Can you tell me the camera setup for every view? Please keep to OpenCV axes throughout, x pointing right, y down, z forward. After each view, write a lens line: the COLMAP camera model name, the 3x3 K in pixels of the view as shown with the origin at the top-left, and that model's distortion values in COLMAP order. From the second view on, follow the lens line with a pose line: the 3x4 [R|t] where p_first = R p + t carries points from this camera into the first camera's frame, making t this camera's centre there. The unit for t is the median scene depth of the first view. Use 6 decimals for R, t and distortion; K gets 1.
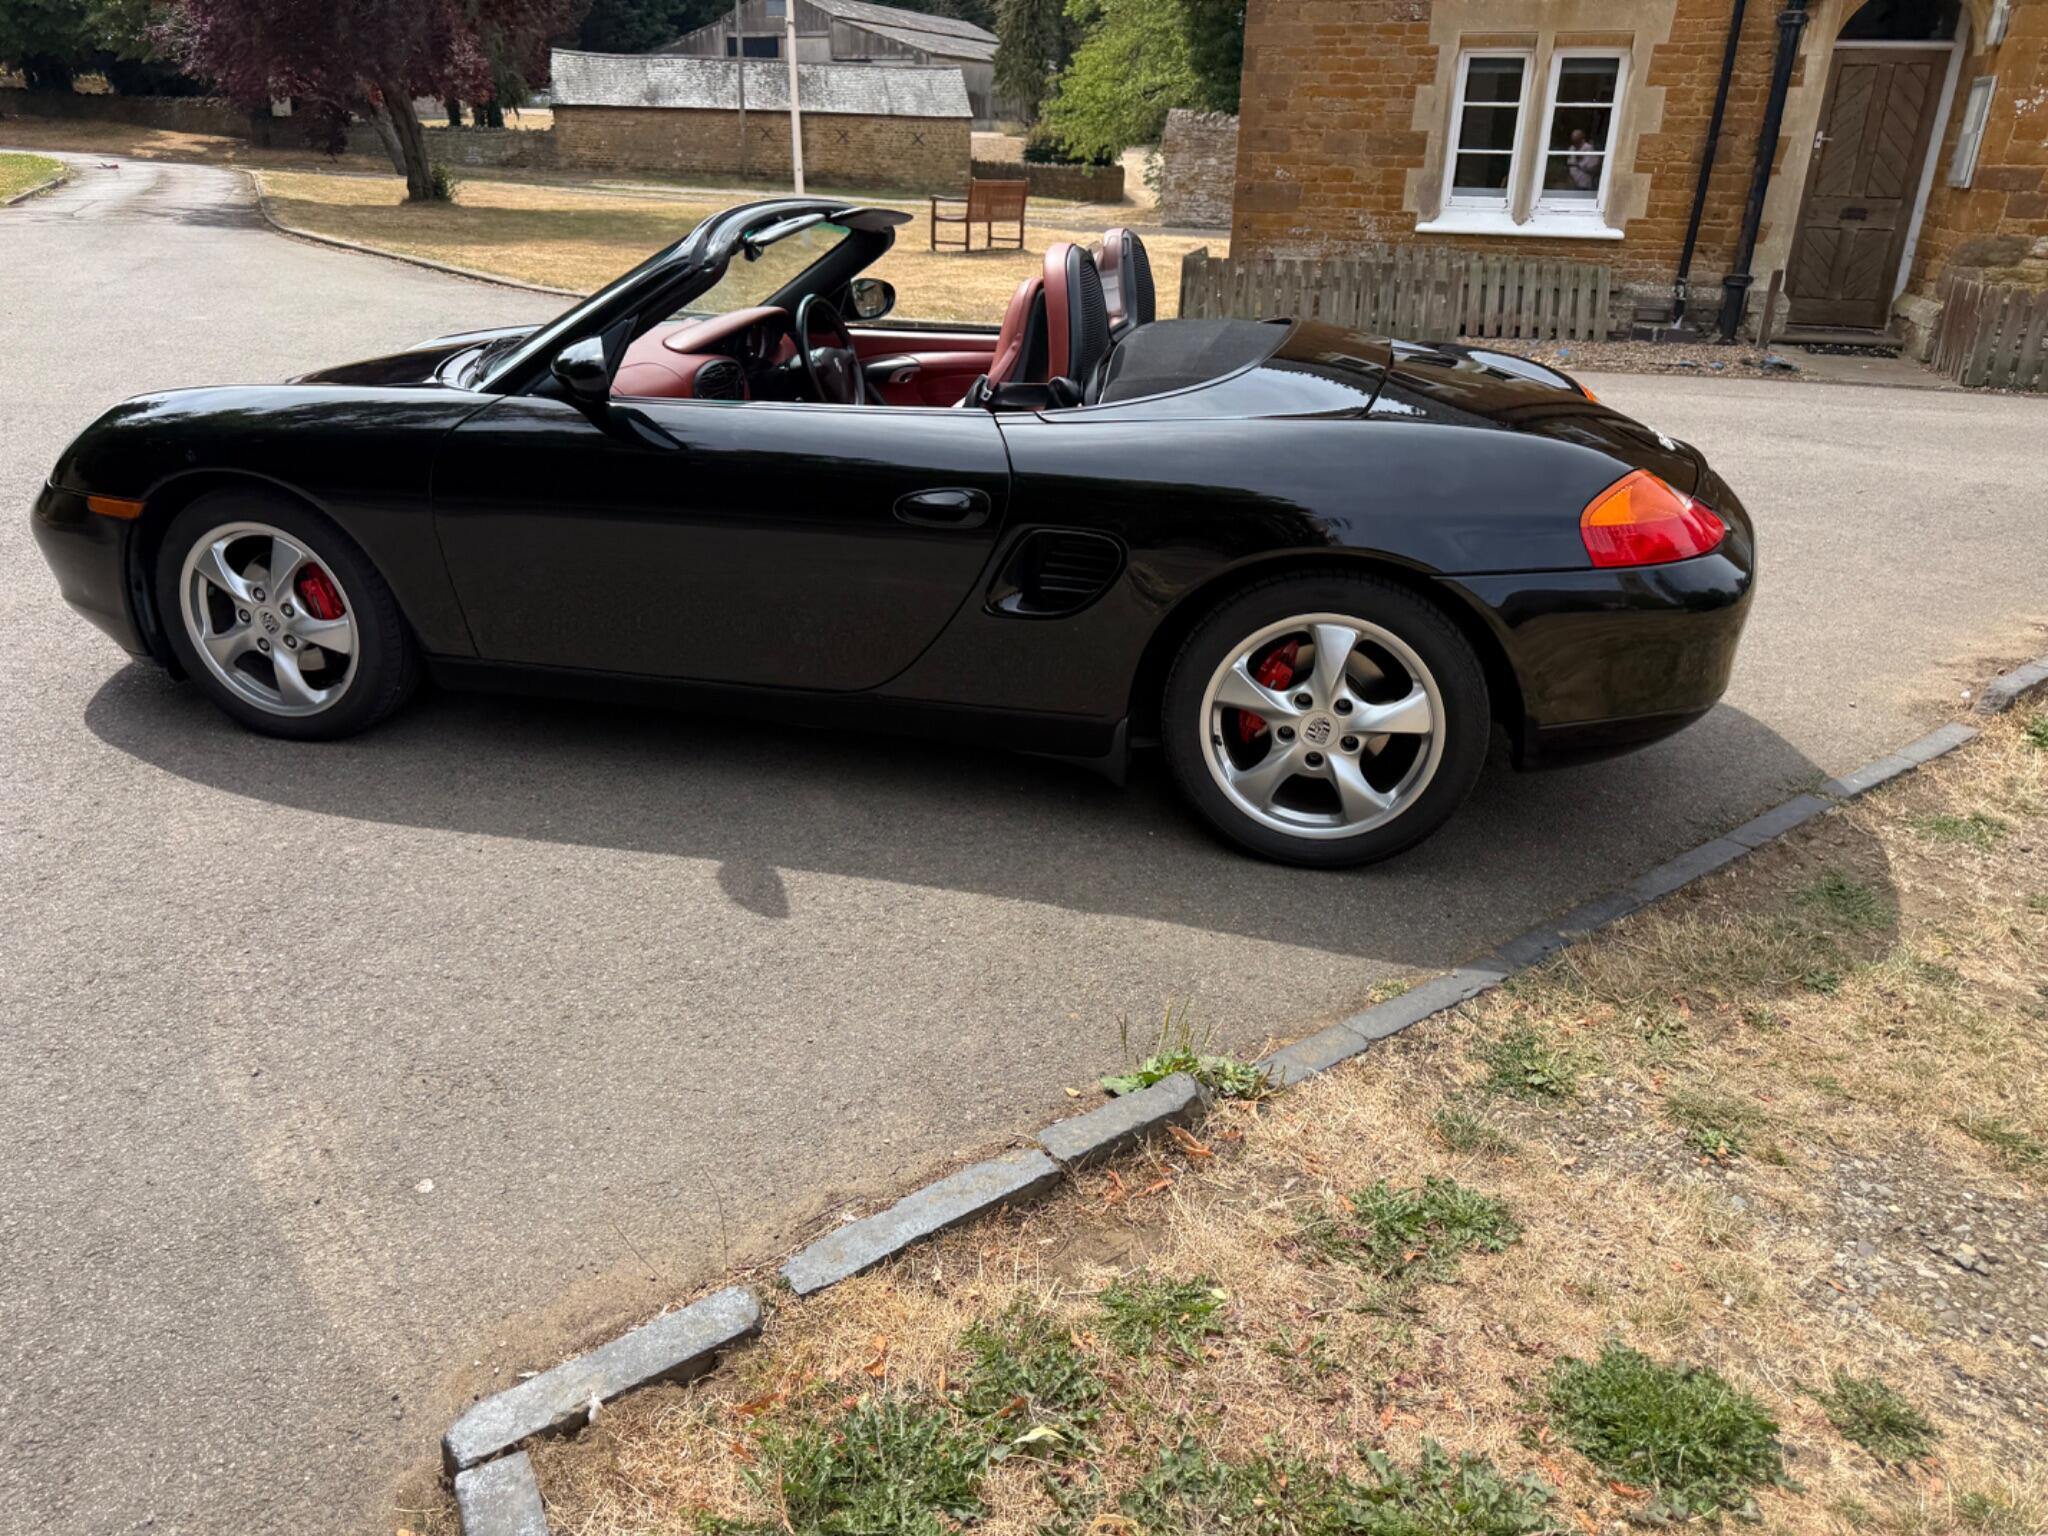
lens RADIAL K [[1456.2, 0, 1004.7], [0, 1456.2, 775.0], [0, 0, 1]] dist [0.016575, -0.019189]
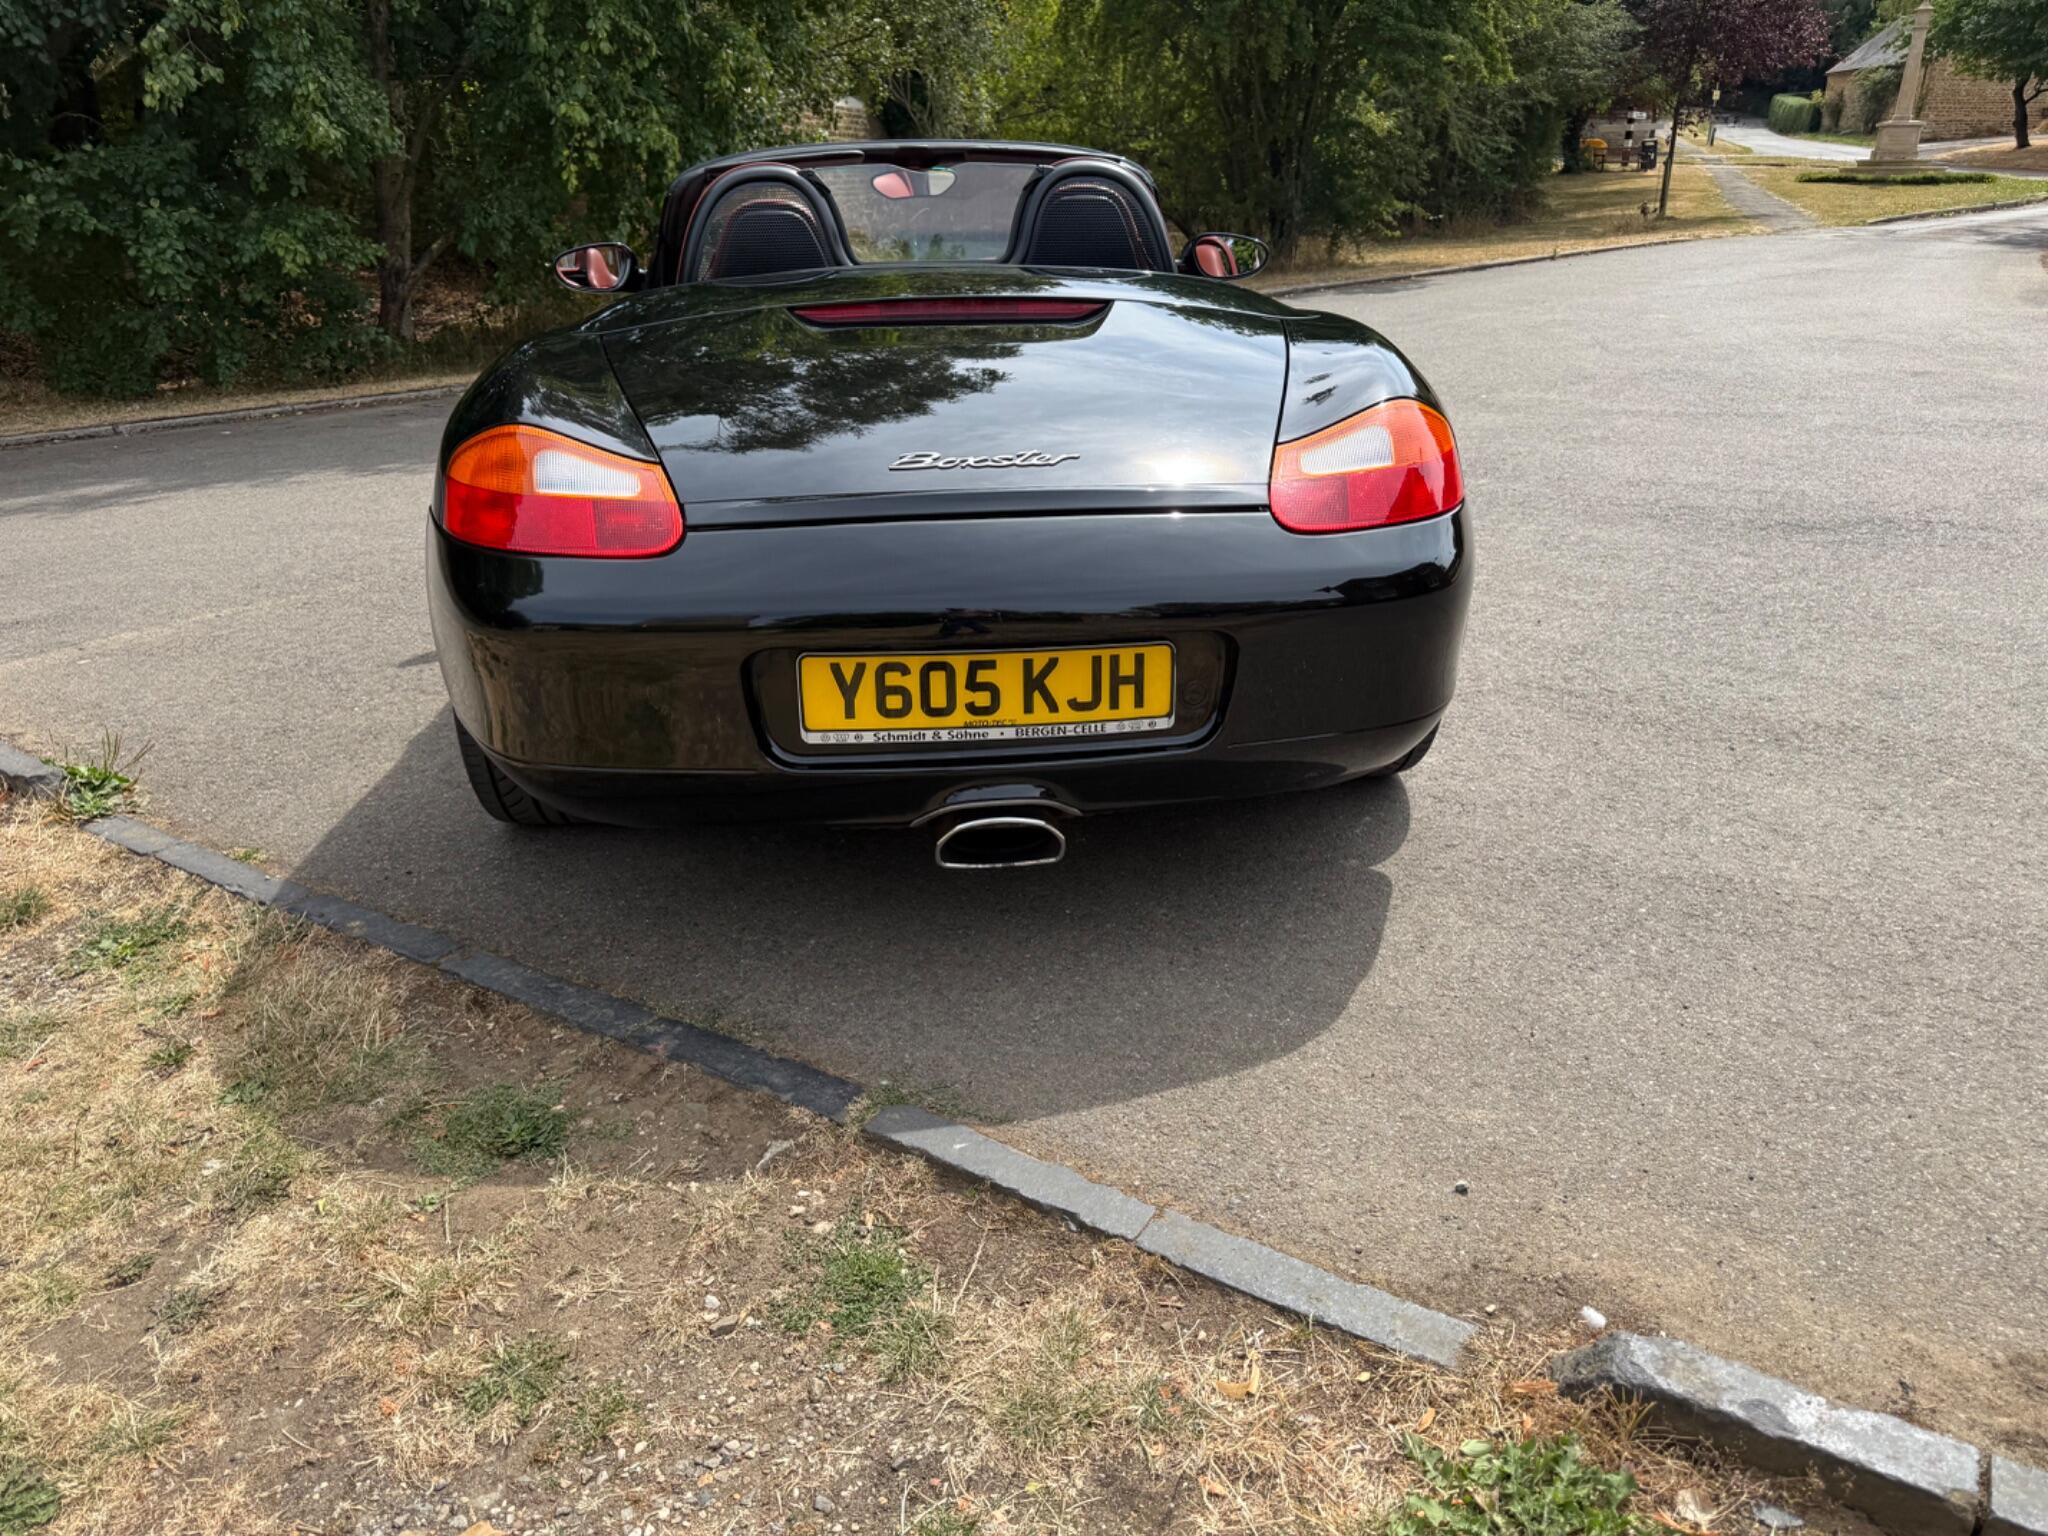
lens RADIAL K [[1456.2, 0, 1027.0], [0, 1456.2, 761.8], [0, 0, 1]] dist [0.016575, -0.019189]
pose [[0.348534, 0.327984, -0.878038, 0.307637], [-0.352860, 0.913773, 0.201266, -0.072415], [0.868340, 0.239677, 0.434213, 0.232009]]
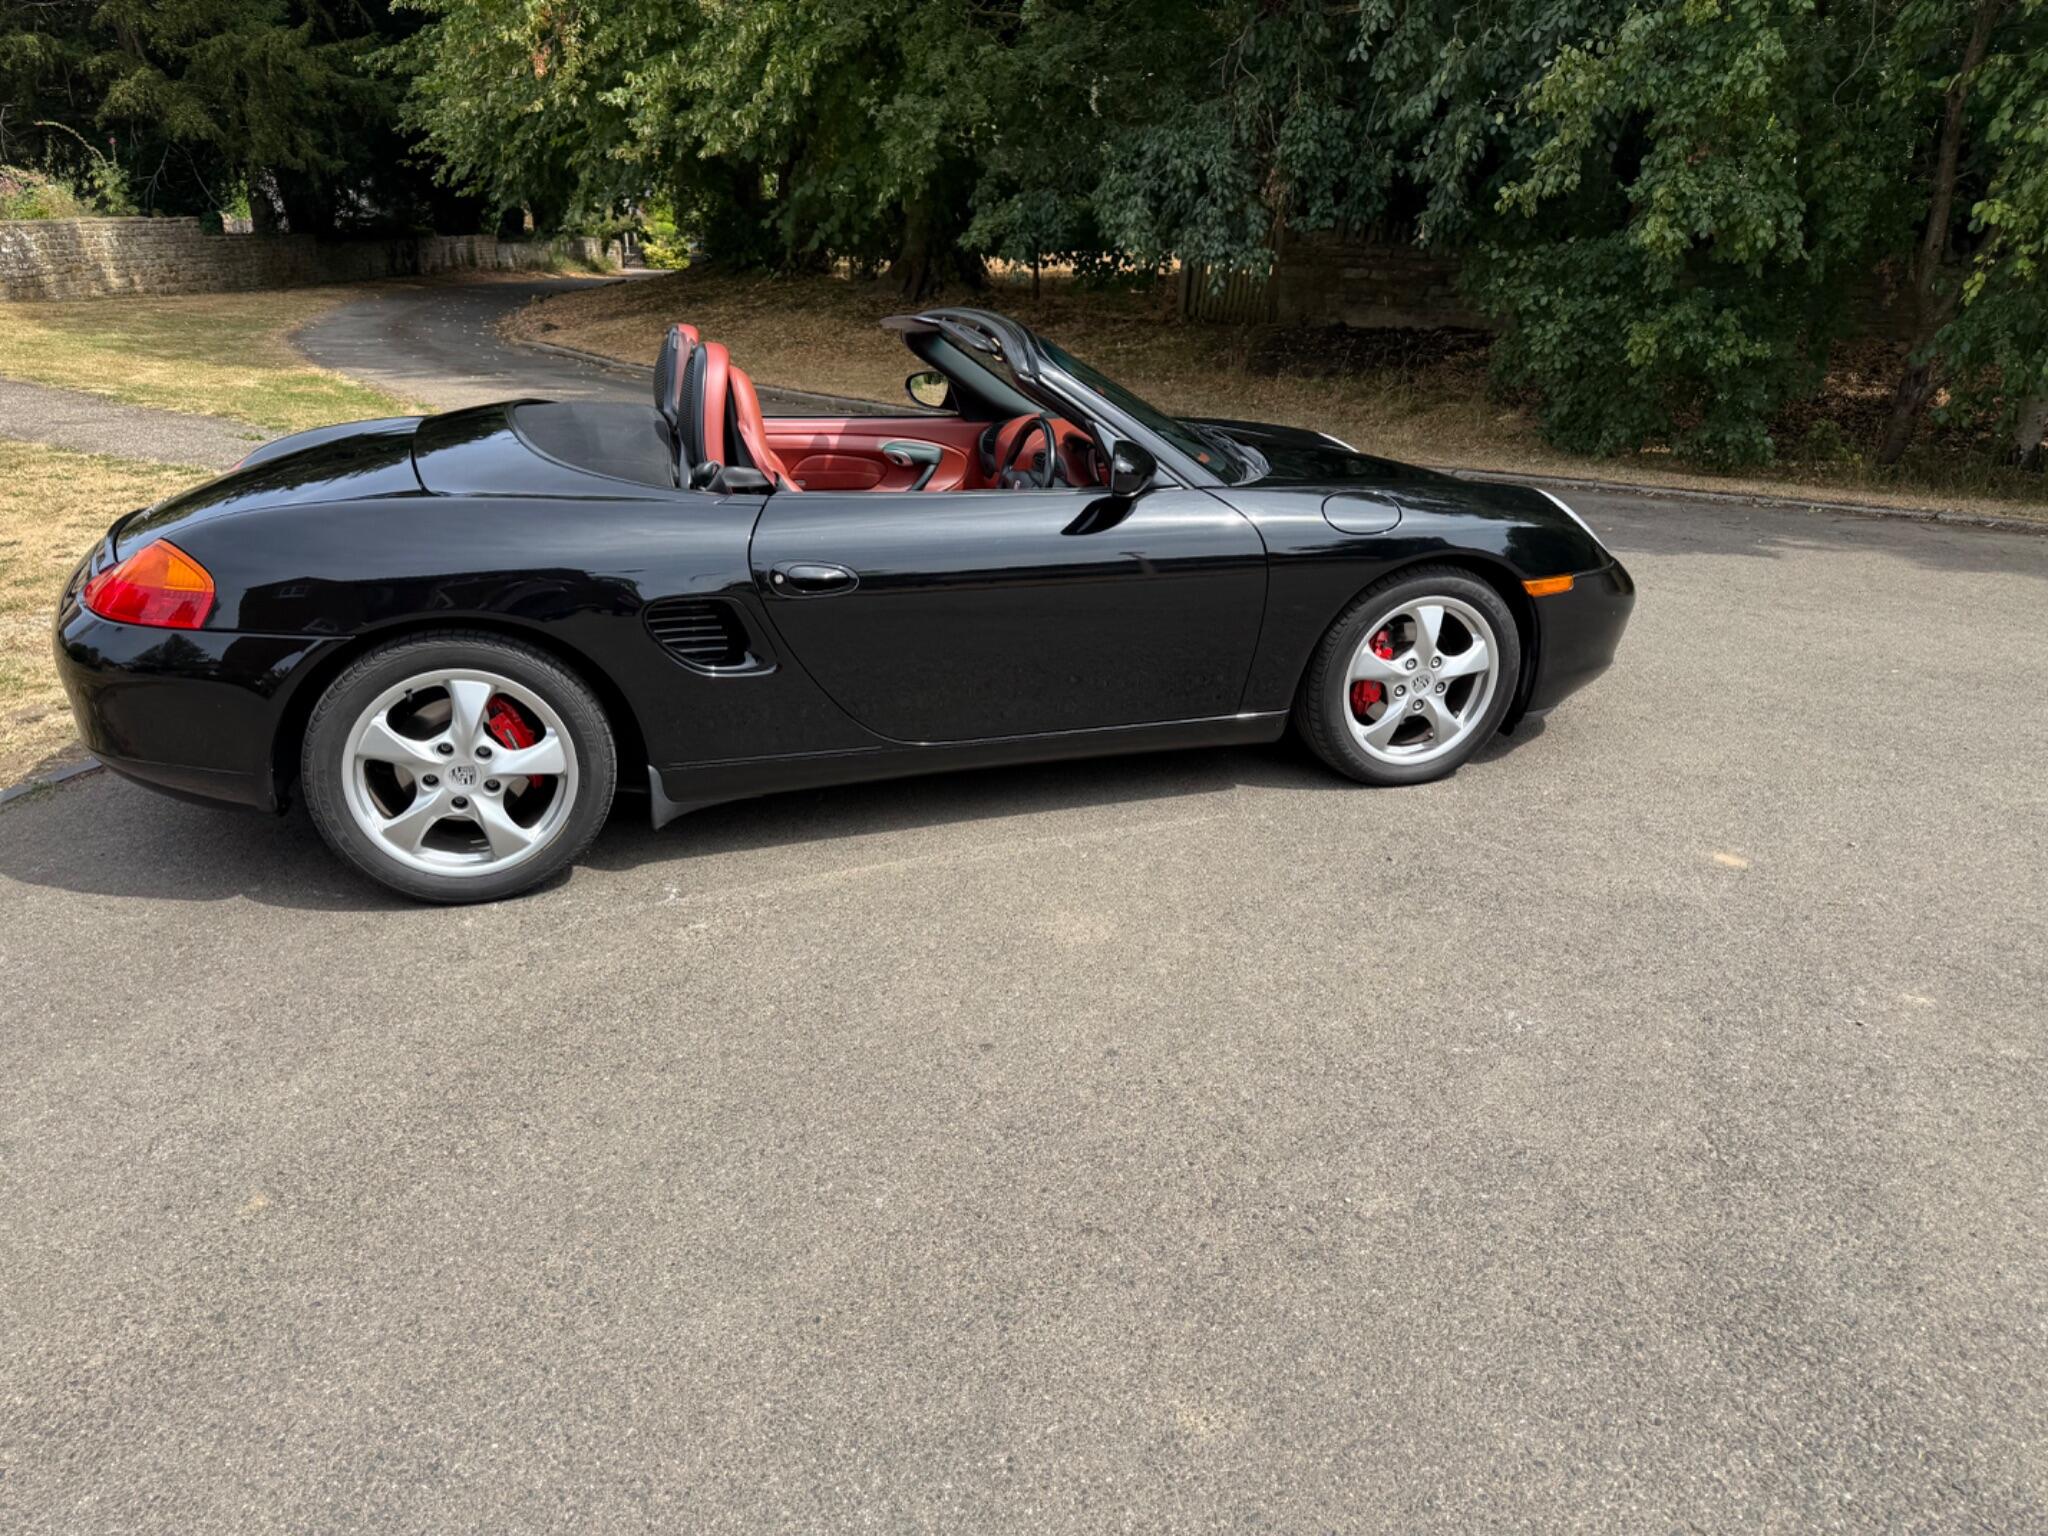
lens RADIAL K [[1456.2, 0, 1038.2], [0, 1456.2, 772.9], [0, 0, 1]] dist [0.016575, -0.019189]
pose [[-0.837221, 0.170077, -0.519745, 0.149458], [-0.239198, 0.740782, 0.627715, -0.273704], [0.491777, 0.649859, -0.579516, 0.616195]]
